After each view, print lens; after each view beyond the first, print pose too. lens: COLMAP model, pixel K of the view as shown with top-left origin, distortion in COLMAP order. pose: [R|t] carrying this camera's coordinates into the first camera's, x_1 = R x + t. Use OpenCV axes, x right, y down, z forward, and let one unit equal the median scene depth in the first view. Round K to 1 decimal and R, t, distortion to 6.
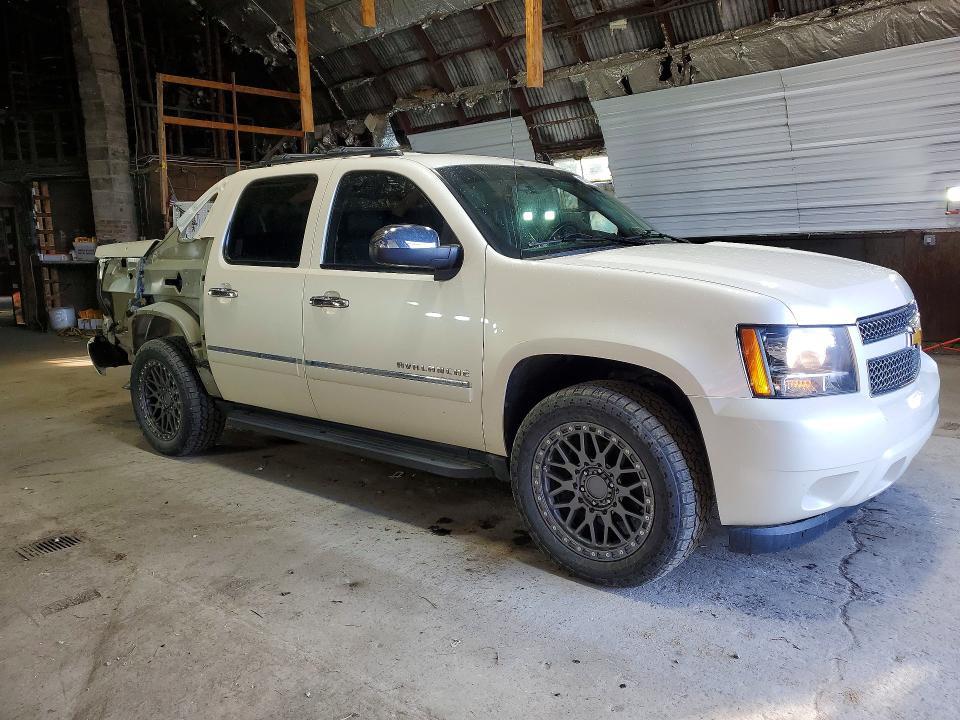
lens RADIAL K [[784.3, 0, 488.0], [0, 784.3, 360.4], [0, 0, 1]] dist [0.028202, 0.002490]
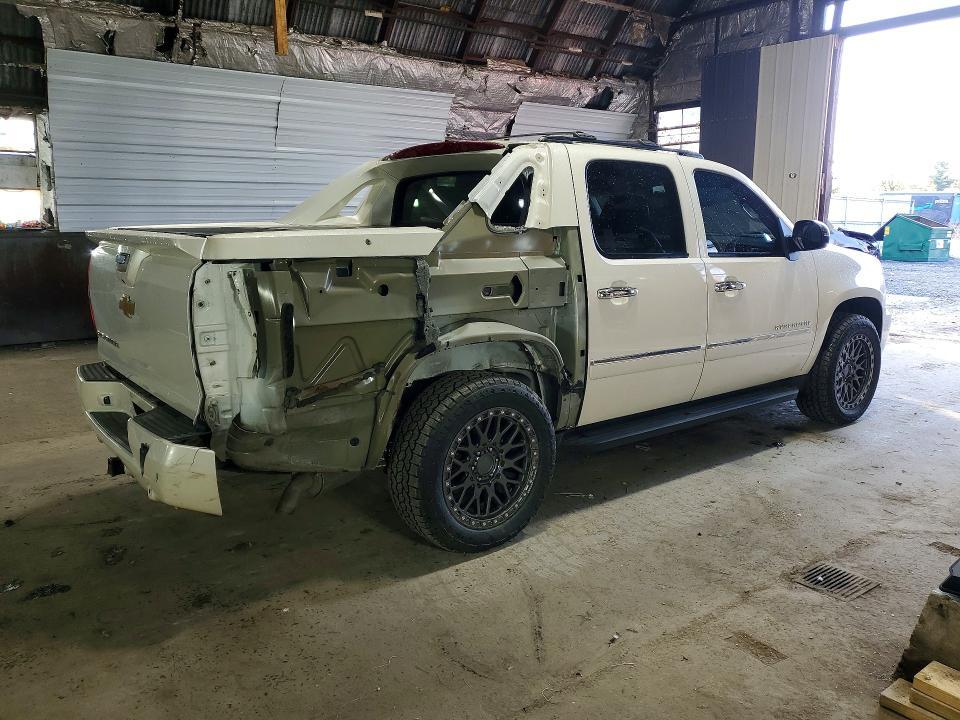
lens RADIAL K [[784.3, 0, 488.0], [0, 784.3, 360.4], [0, 0, 1]] dist [0.028202, 0.002490]
pose [[0.180838, -0.149198, 0.972130, -0.670516], [0.144422, 0.981740, 0.123807, -0.078160], [-0.972851, 0.118008, 0.199084, 0.547155]]
